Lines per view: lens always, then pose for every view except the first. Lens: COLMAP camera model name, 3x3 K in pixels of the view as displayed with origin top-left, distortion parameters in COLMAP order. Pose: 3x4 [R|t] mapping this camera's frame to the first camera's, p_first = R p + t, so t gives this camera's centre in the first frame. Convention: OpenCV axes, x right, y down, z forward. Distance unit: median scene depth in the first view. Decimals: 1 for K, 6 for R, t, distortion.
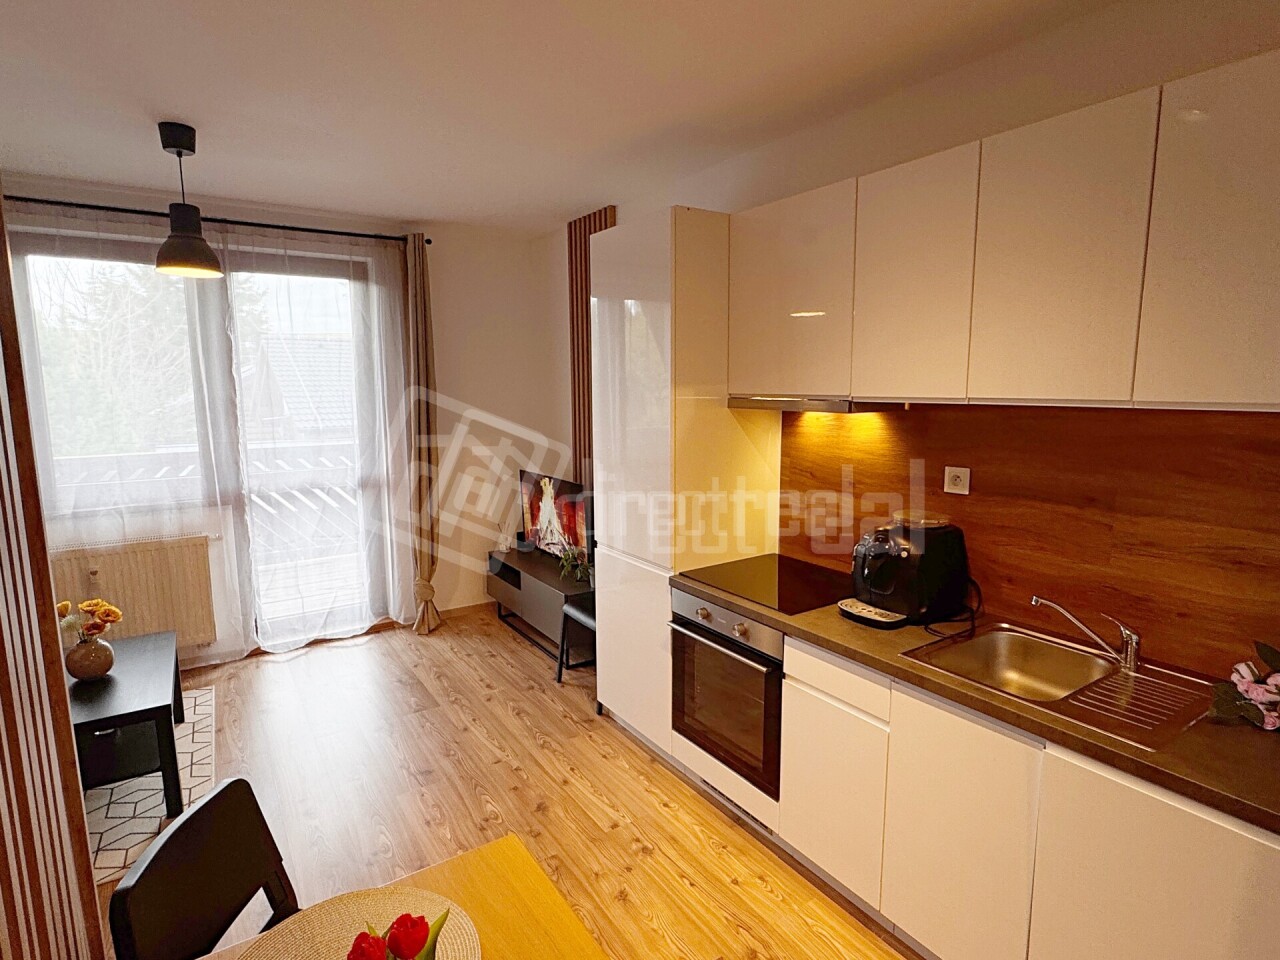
lens RADIAL K [[682.0, 0, 638.9], [0, 682.0, 480.0], [0, 0, 1]] dist [-0.002653, 0.000103]
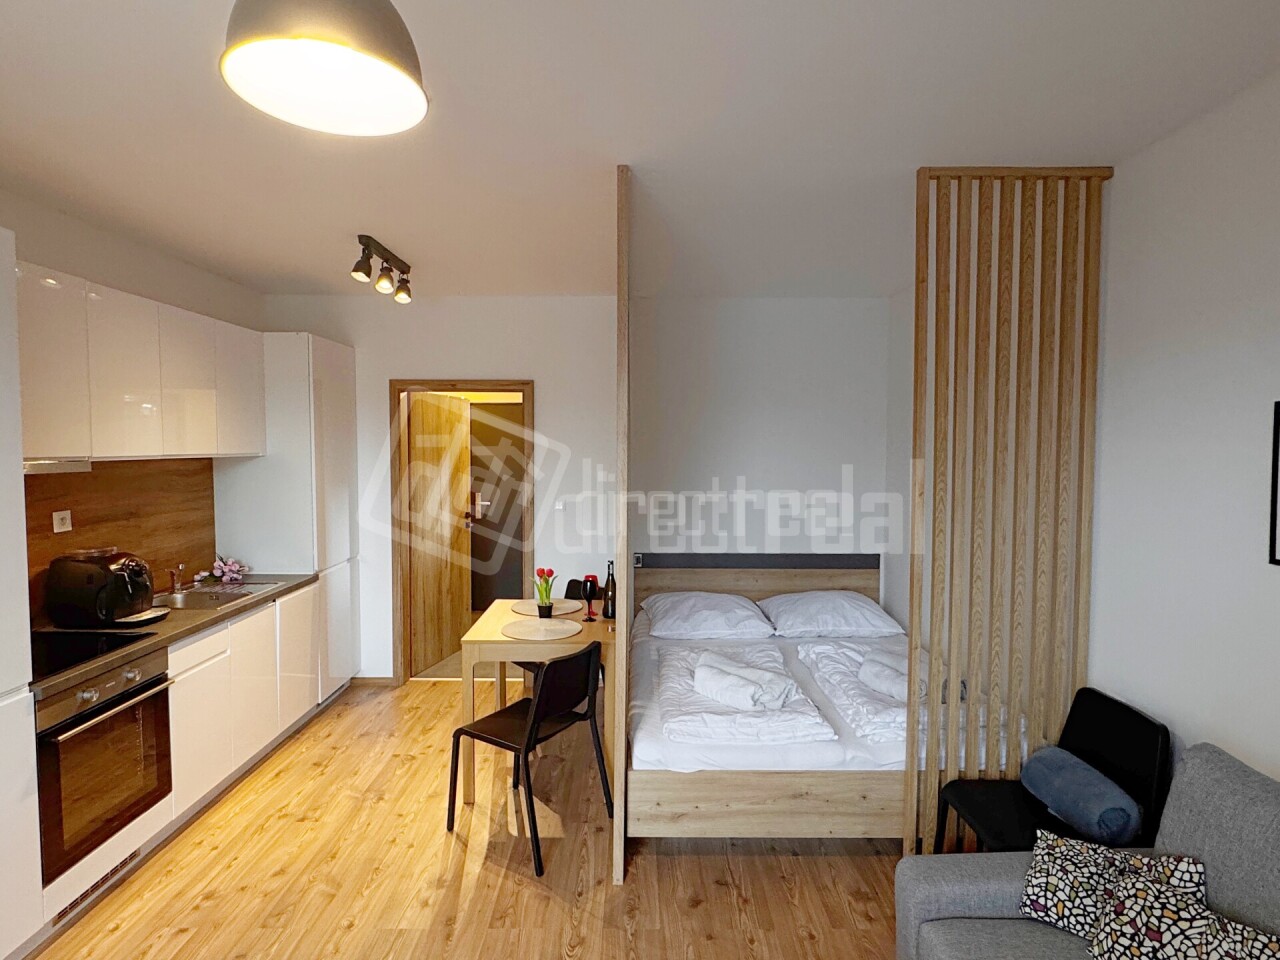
lens RADIAL K [[682.0, 0, 638.9], [0, 682.0, 480.0], [0, 0, 1]] dist [-0.002653, 0.000103]
pose [[-0.834194, -0.027251, 0.550798, -0.851155], [0.078540, 0.982726, 0.167572, -0.153607], [-0.545850, 0.183047, -0.817644, 1.079866]]
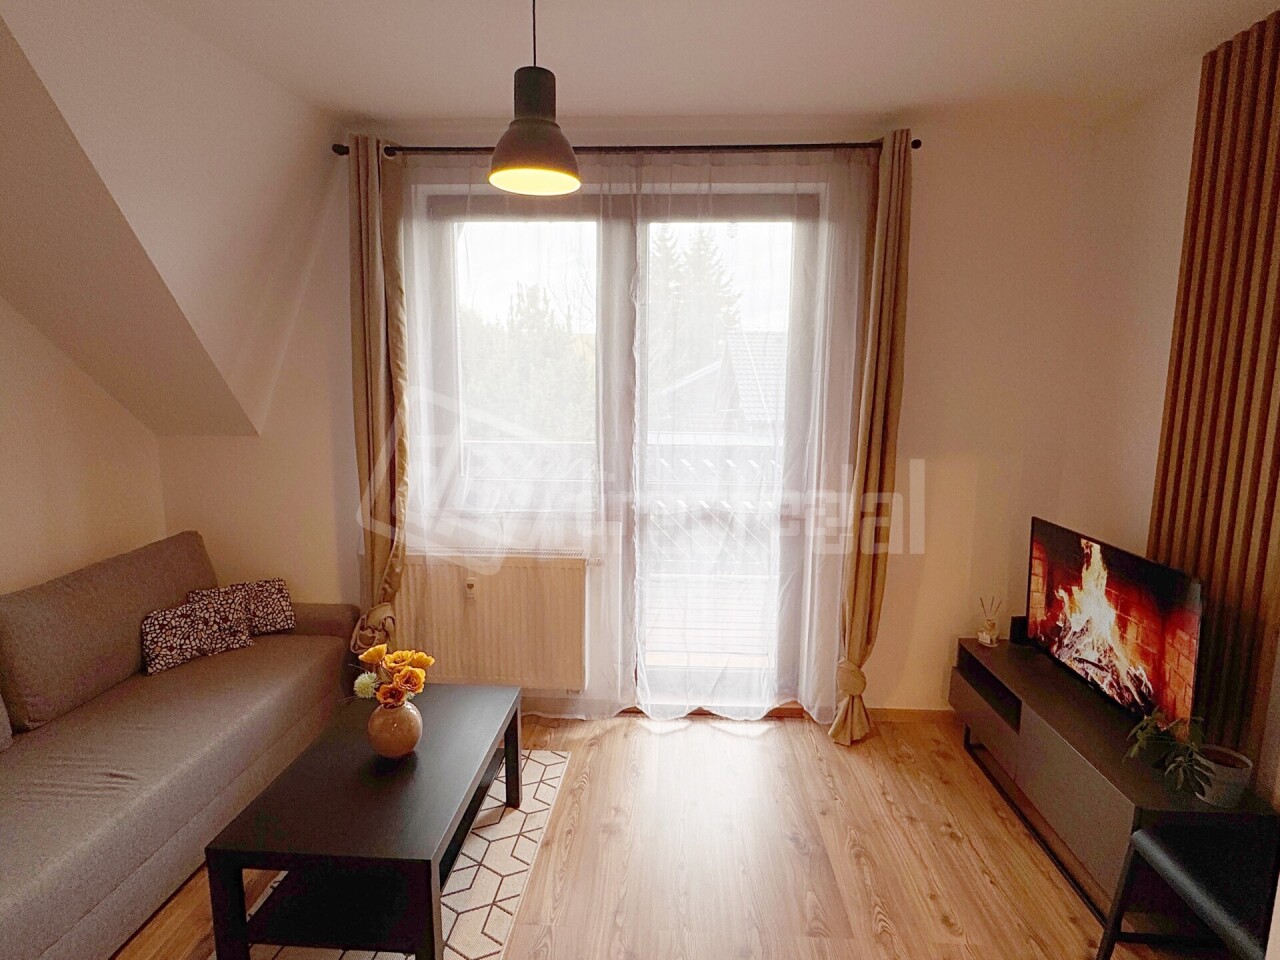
lens RADIAL K [[682.0, 0, 638.9], [0, 682.0, 480.0], [0, 0, 1]] dist [-0.002653, 0.000103]
pose [[0.804013, 0.098721, -0.586359, -0.161825], [-0.096223, 0.994725, 0.035534, -0.053562], [0.586775, 0.027851, 0.809271, 0.490393]]
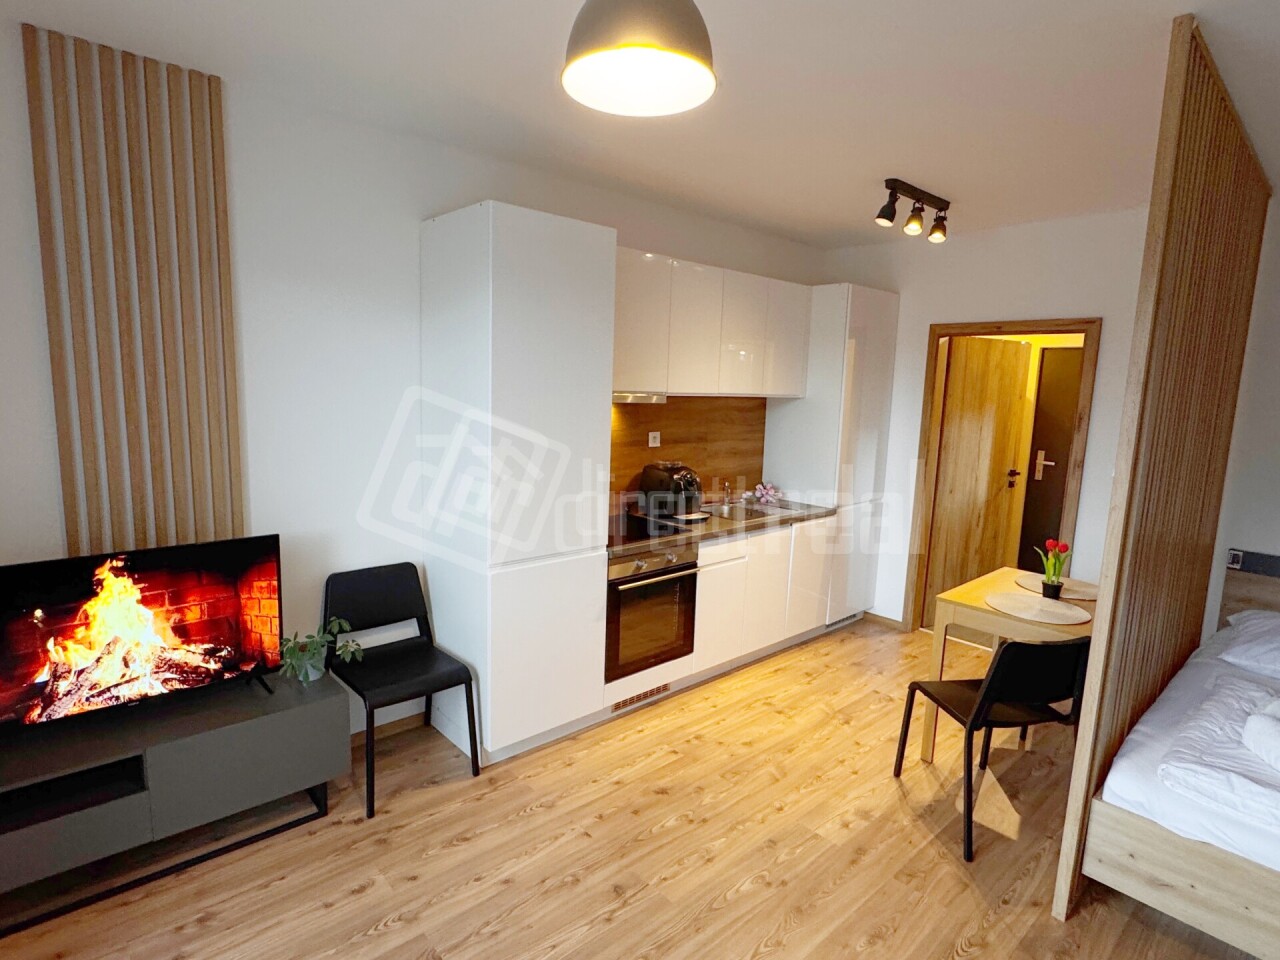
lens RADIAL K [[682.0, 0, 638.9], [0, 682.0, 480.0], [0, 0, 1]] dist [-0.002653, 0.000103]
pose [[-0.148631, -0.140808, 0.978817, -0.945868], [0.108891, 0.981461, 0.157724, -0.133701], [-0.982879, 0.130027, -0.130543, 0.962234]]
